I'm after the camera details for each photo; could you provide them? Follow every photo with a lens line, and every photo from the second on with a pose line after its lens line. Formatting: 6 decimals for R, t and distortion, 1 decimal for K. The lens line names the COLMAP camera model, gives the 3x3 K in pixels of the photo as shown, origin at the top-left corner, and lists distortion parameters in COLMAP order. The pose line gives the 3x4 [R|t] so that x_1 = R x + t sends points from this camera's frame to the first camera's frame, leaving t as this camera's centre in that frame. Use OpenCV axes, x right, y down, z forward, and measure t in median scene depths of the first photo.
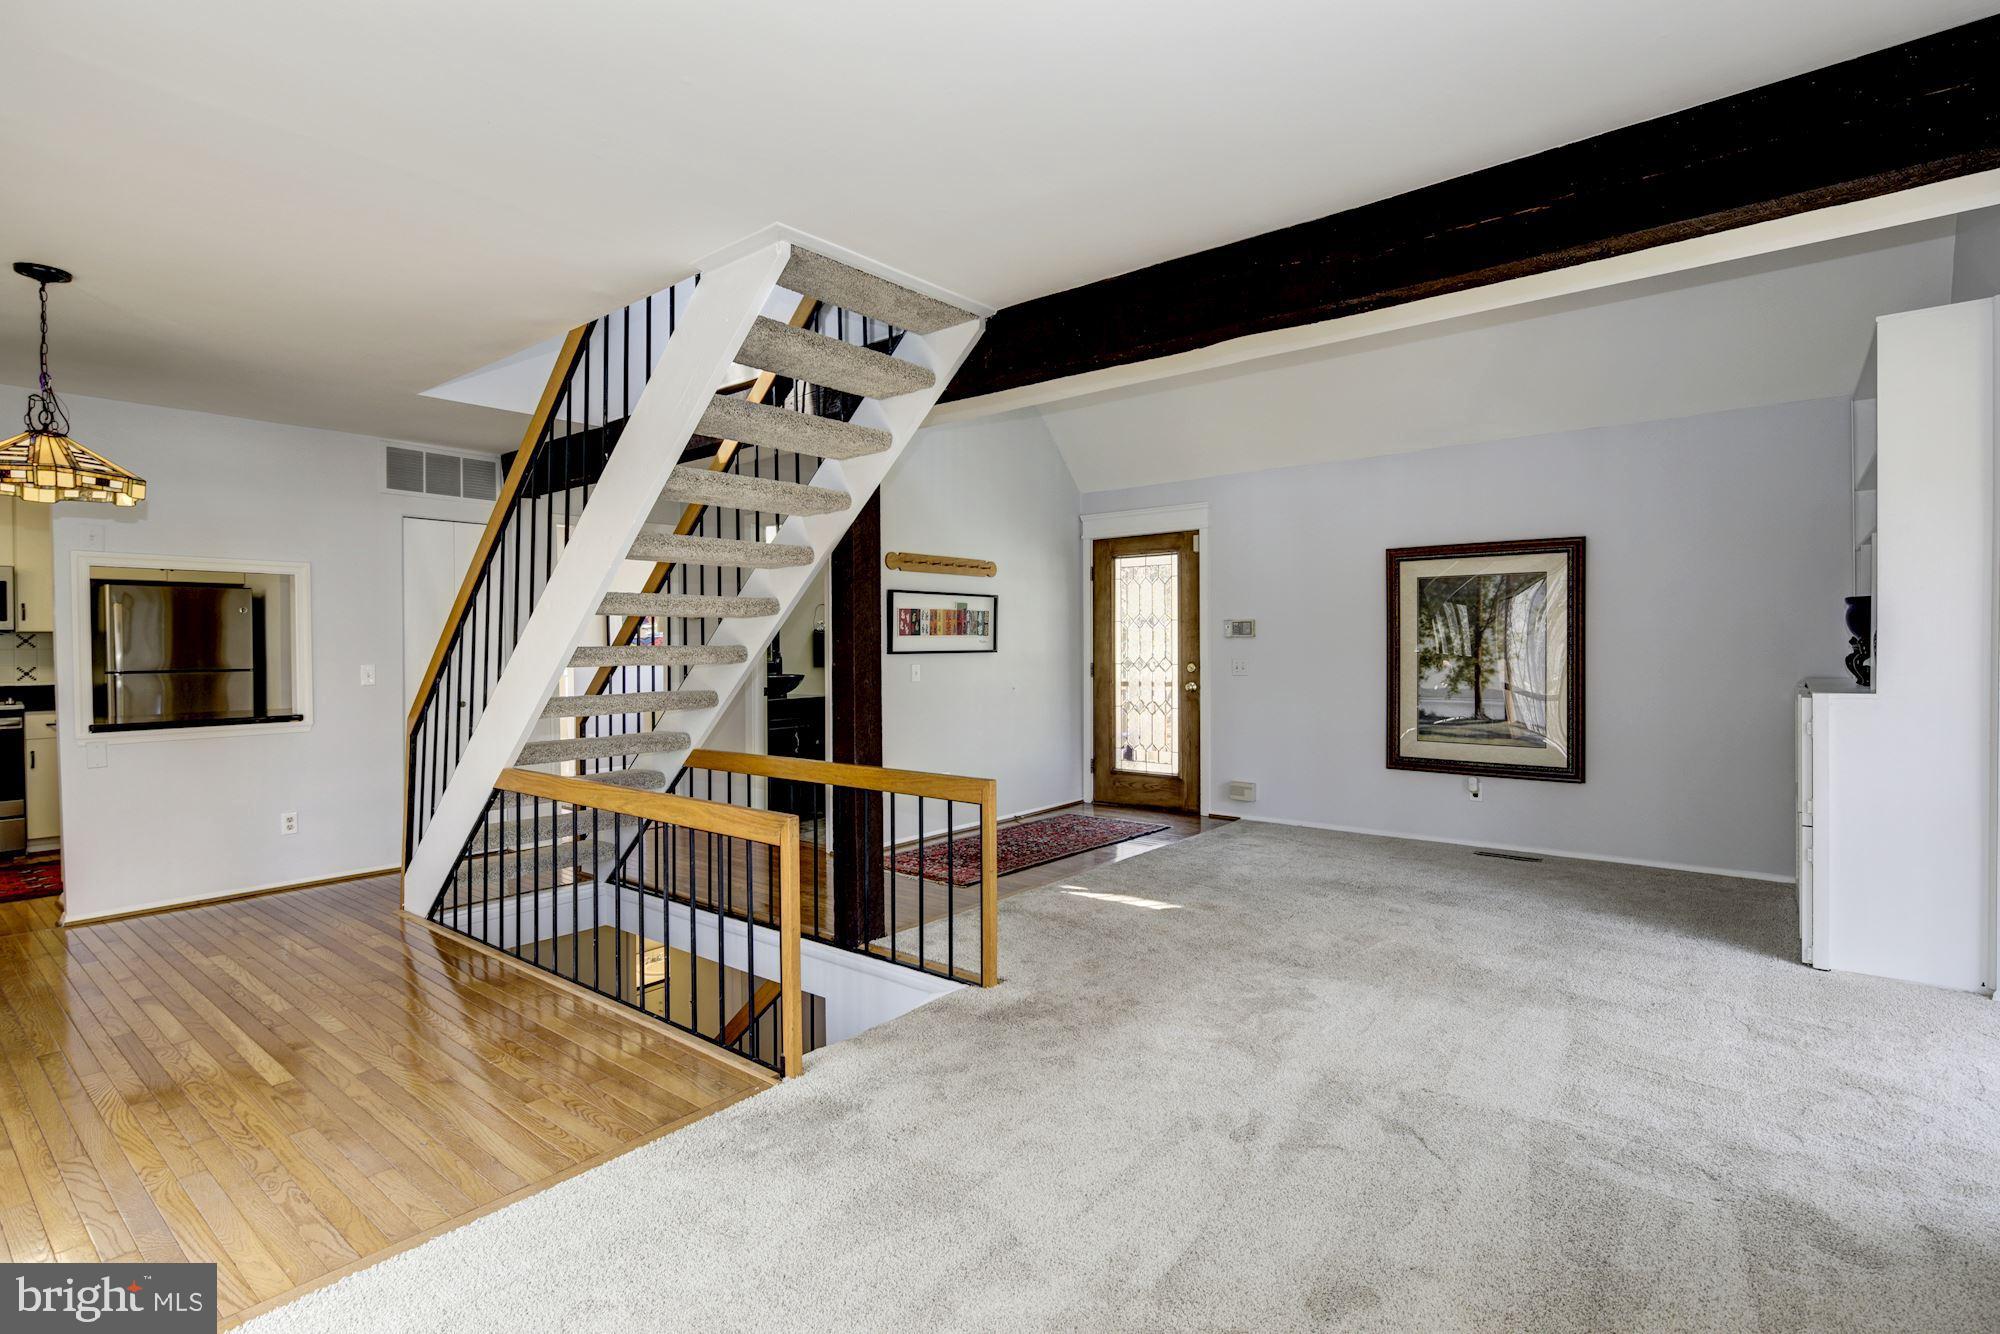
lens RADIAL K [[958.2, 0, 1000.3], [0, 958.2, 645.6], [0, 0, 1]] dist [0.002720, -0.005213]
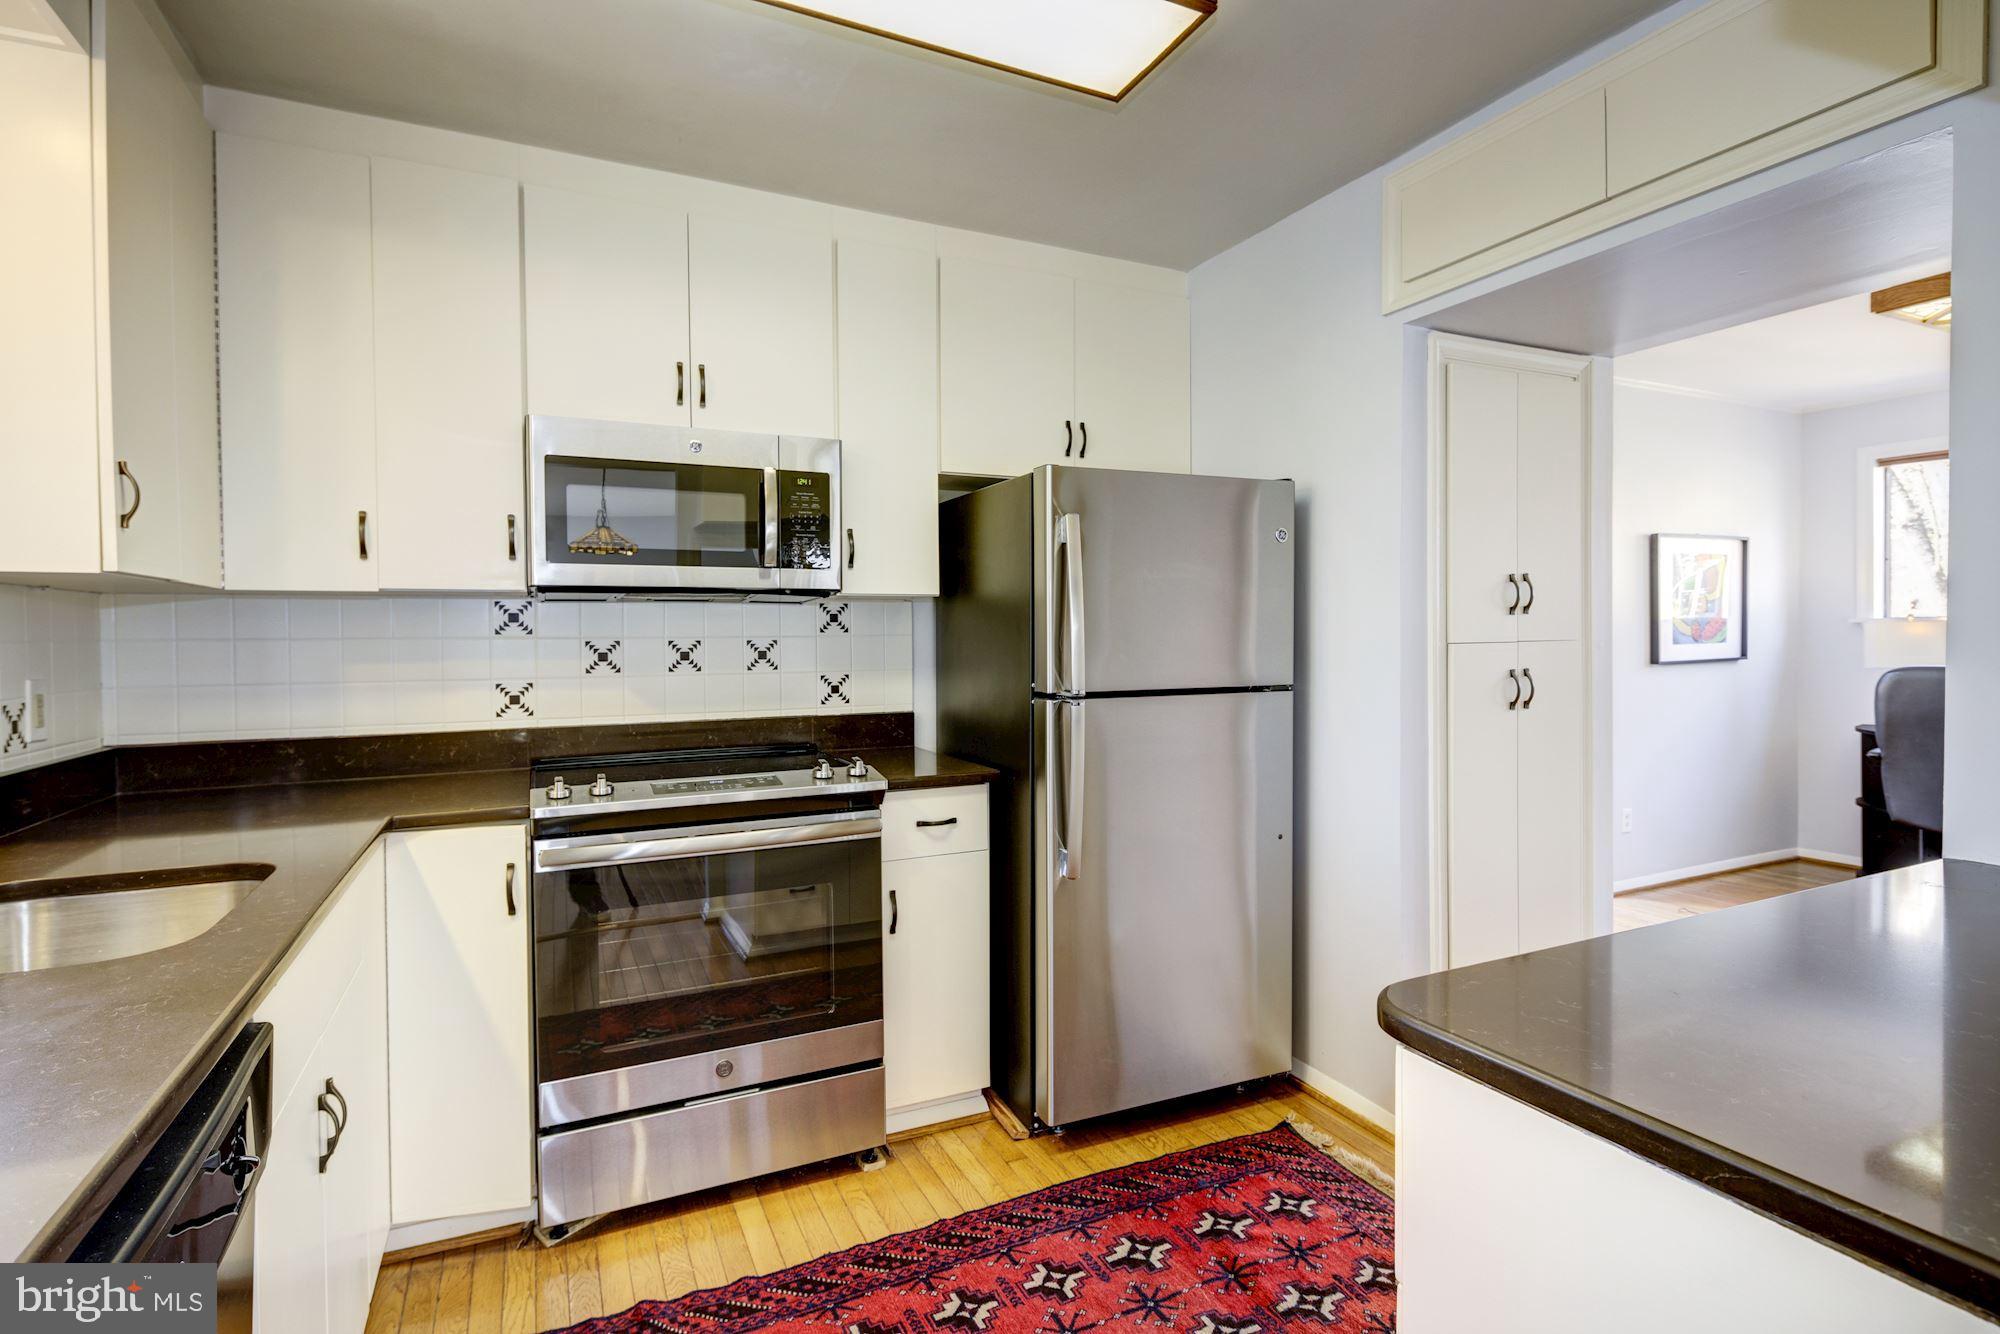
lens RADIAL K [[958.2, 0, 1000.3], [0, 958.2, 645.6], [0, 0, 1]] dist [0.002720, -0.005213]
pose [[0.907873, 0.009066, -0.419148, -0.949372], [-0.004055, 0.999909, 0.012844, 0.002948], [0.419226, -0.009961, 0.907827, 0.773862]]
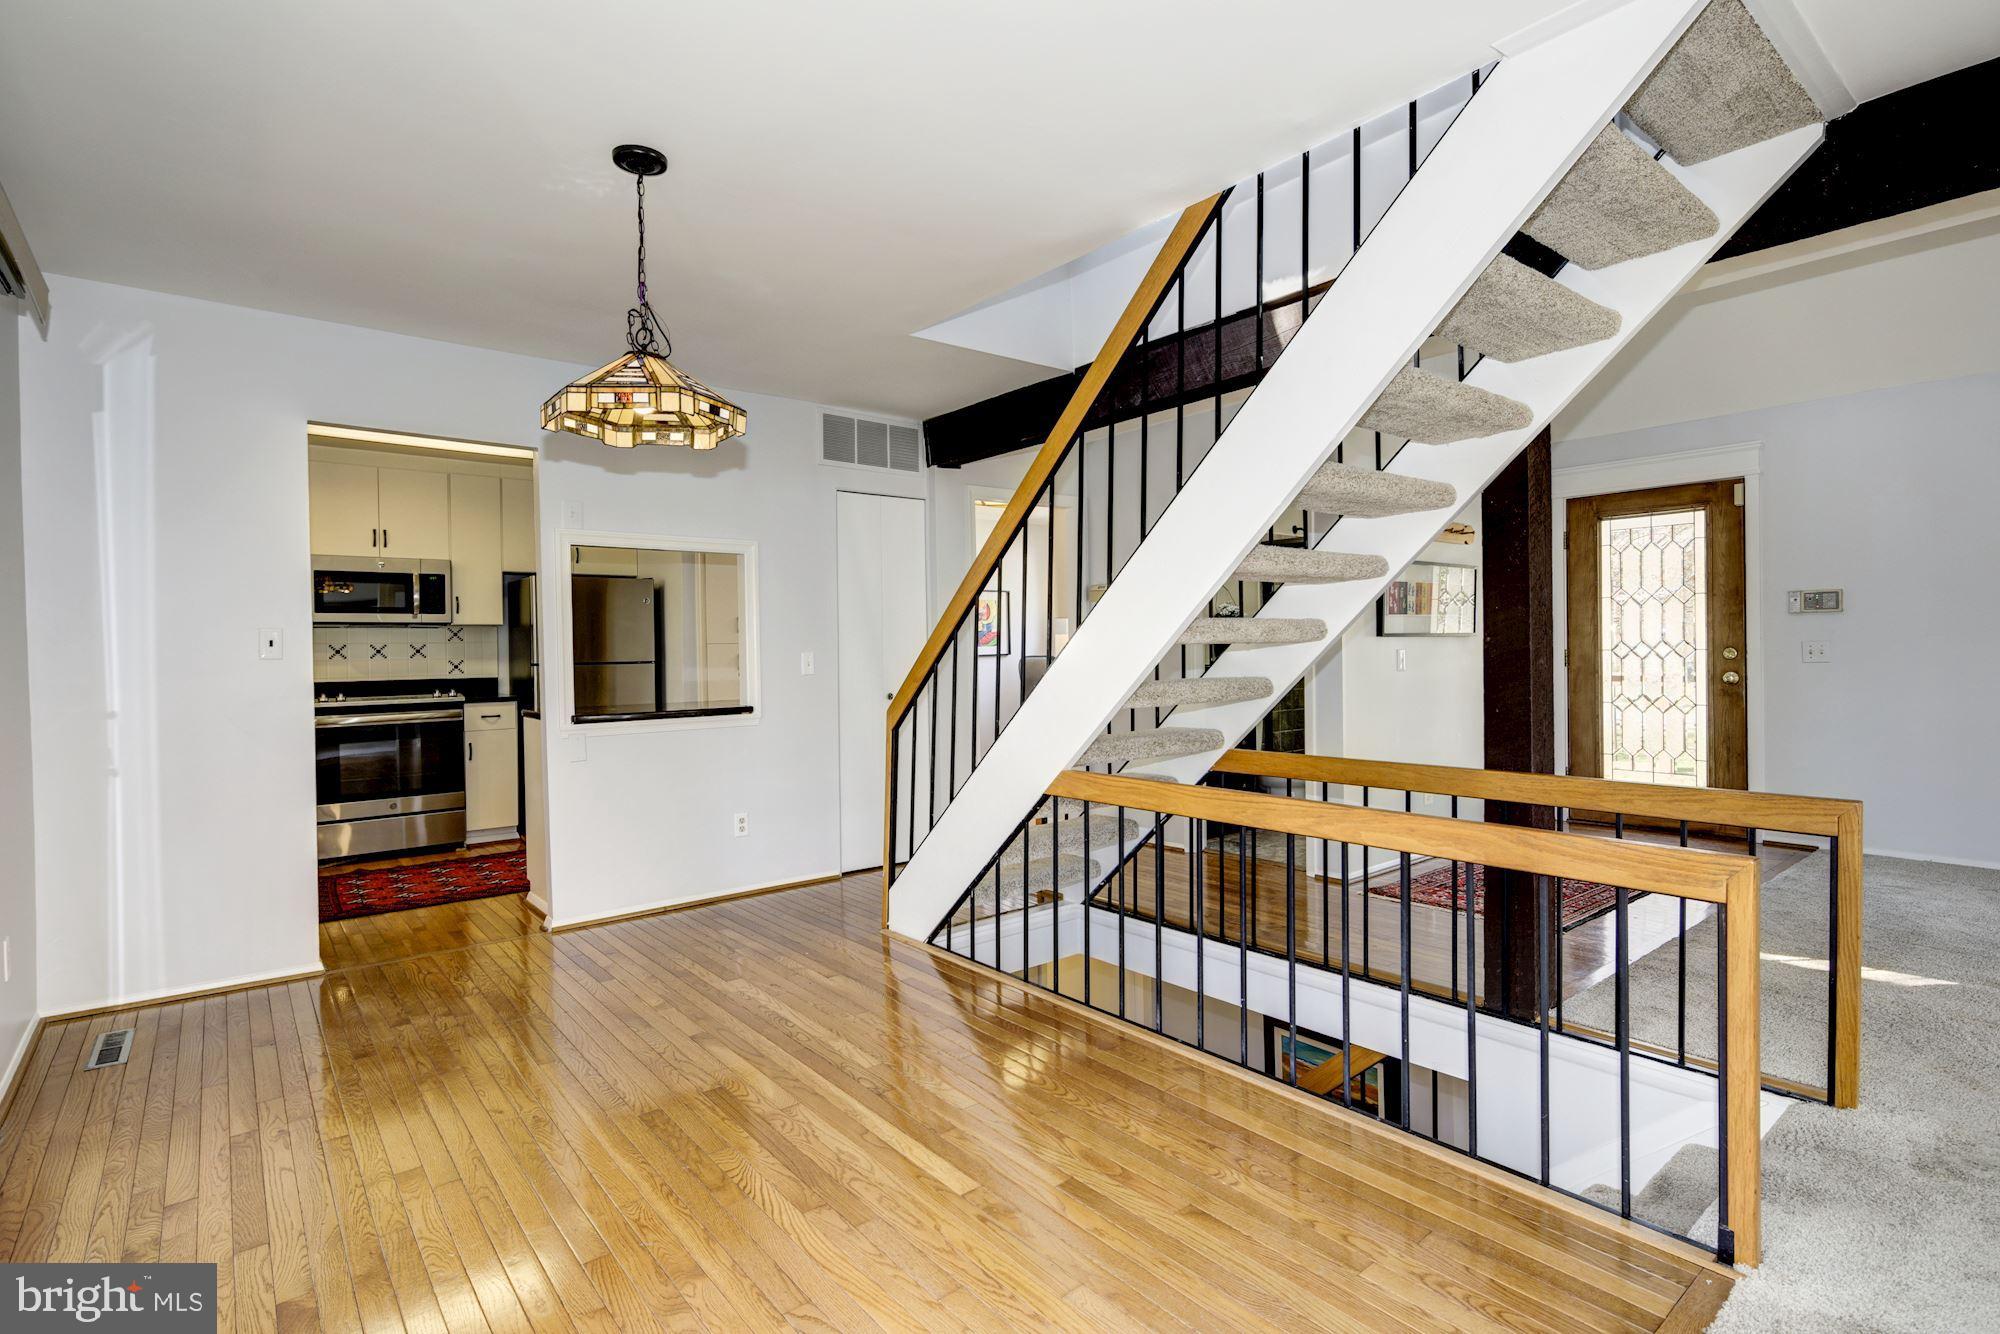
lens RADIAL K [[958.2, 0, 1000.3], [0, 958.2, 645.6], [0, 0, 1]] dist [0.002720, -0.005213]
pose [[0.979589, -0.008935, -0.200810, -0.312404], [0.008664, 0.999960, -0.002231, 0.018007], [0.200822, 0.000446, 0.979628, 0.148560]]
